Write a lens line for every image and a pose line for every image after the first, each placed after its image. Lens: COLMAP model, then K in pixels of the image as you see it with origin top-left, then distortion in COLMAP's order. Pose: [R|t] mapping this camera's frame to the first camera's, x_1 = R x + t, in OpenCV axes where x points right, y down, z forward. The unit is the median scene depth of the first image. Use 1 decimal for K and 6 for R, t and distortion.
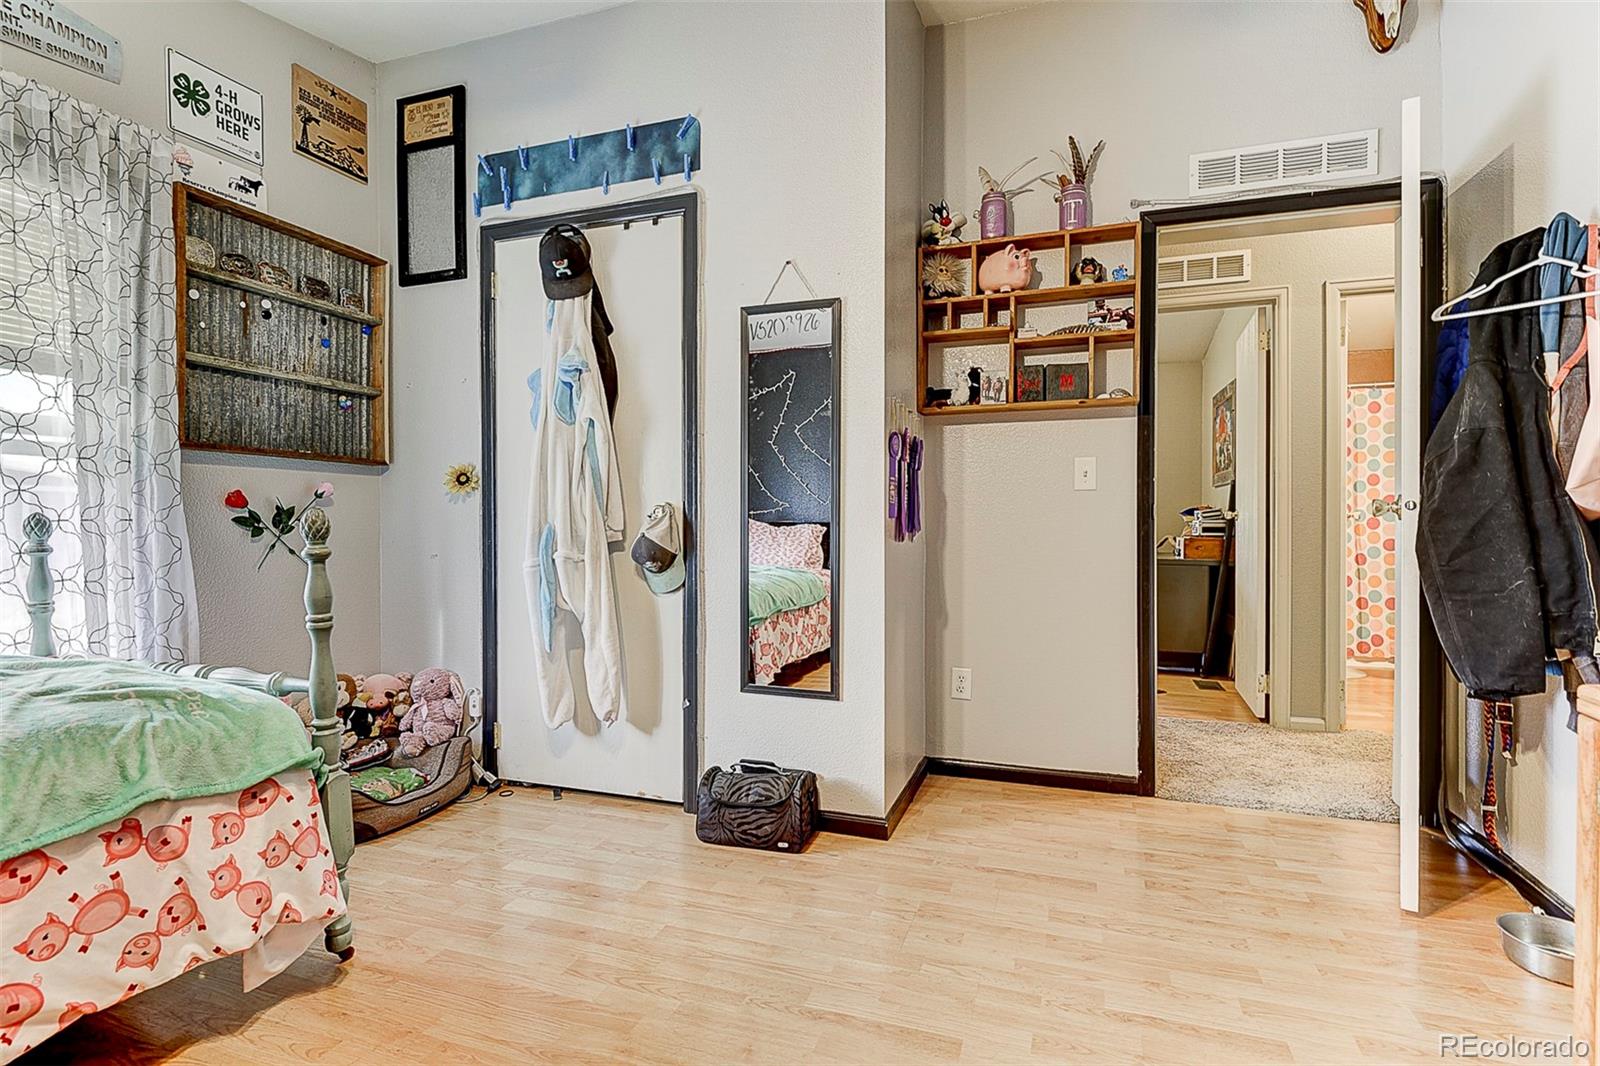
lens RADIAL K [[786.1, 0, 793.4], [0, 786.1, 530.6], [0, 0, 1]] dist [0.001197, -0.002623]
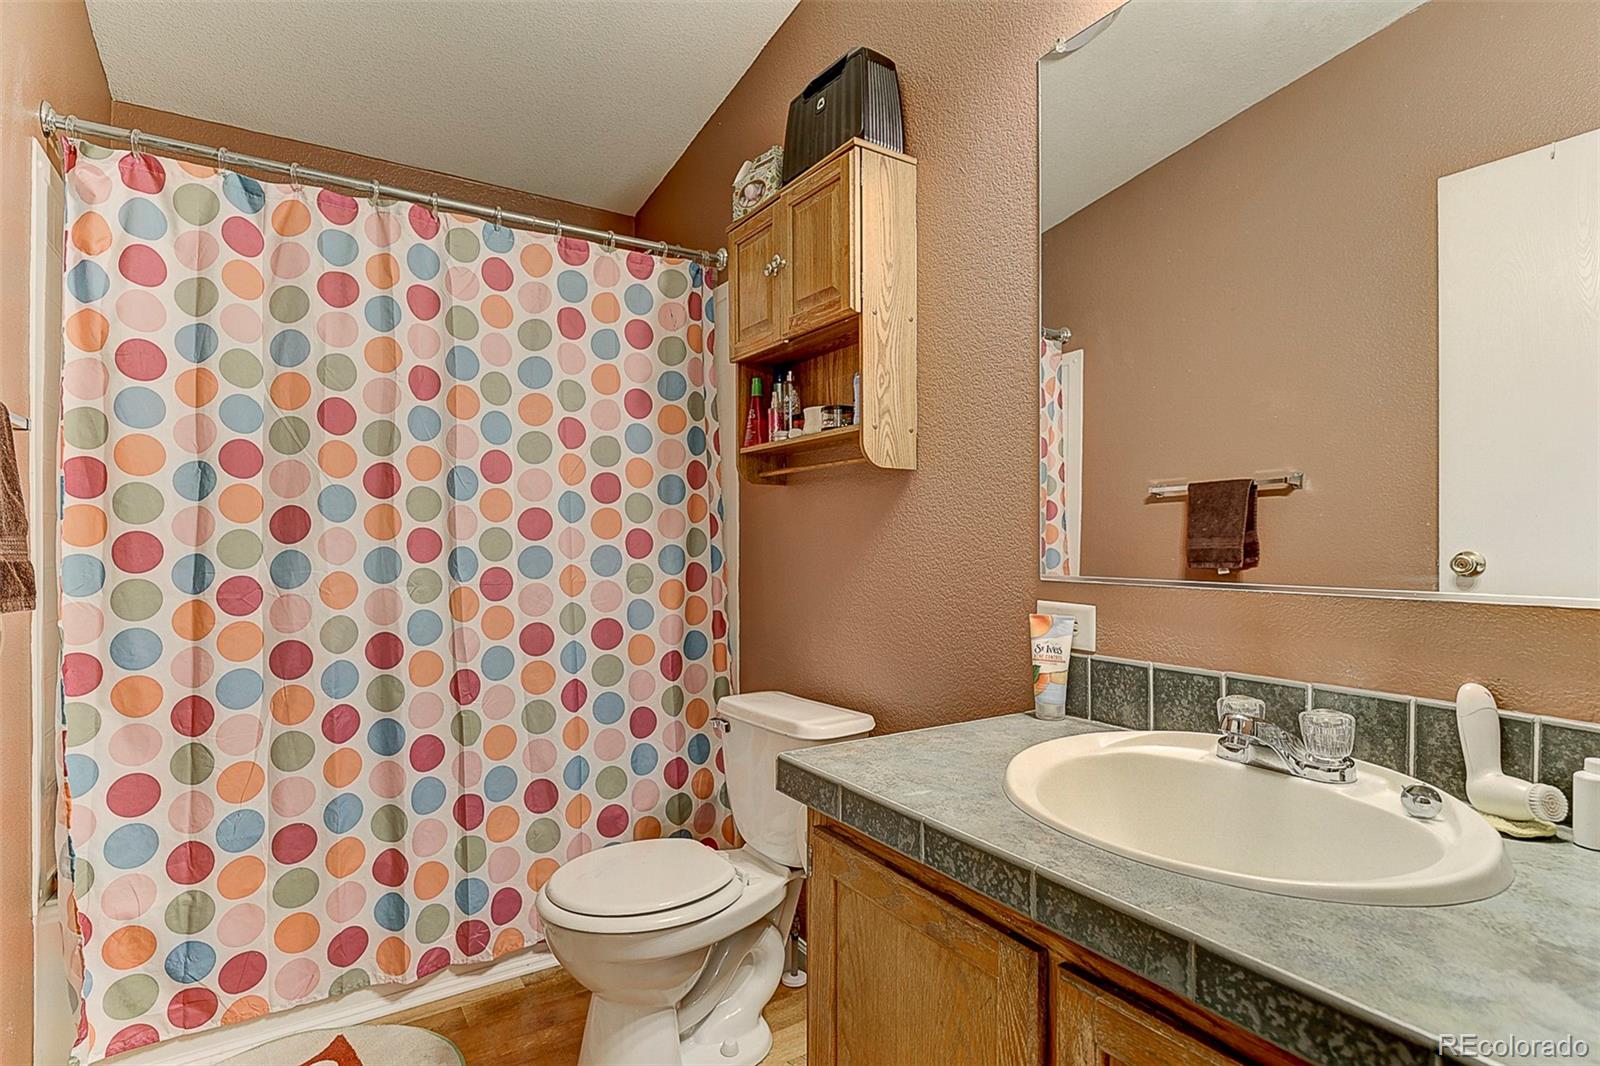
lens RADIAL K [[786.1, 0, 795.9], [0, 786.1, 536.0], [0, 0, 1]] dist [0.001197, -0.002623]
pose [[0.604607, -0.002327, 0.796521, 0.528477], [0.010190, 0.999937, -0.004813, -0.028614], [-0.796459, 0.011026, 0.604592, 0.663697]]
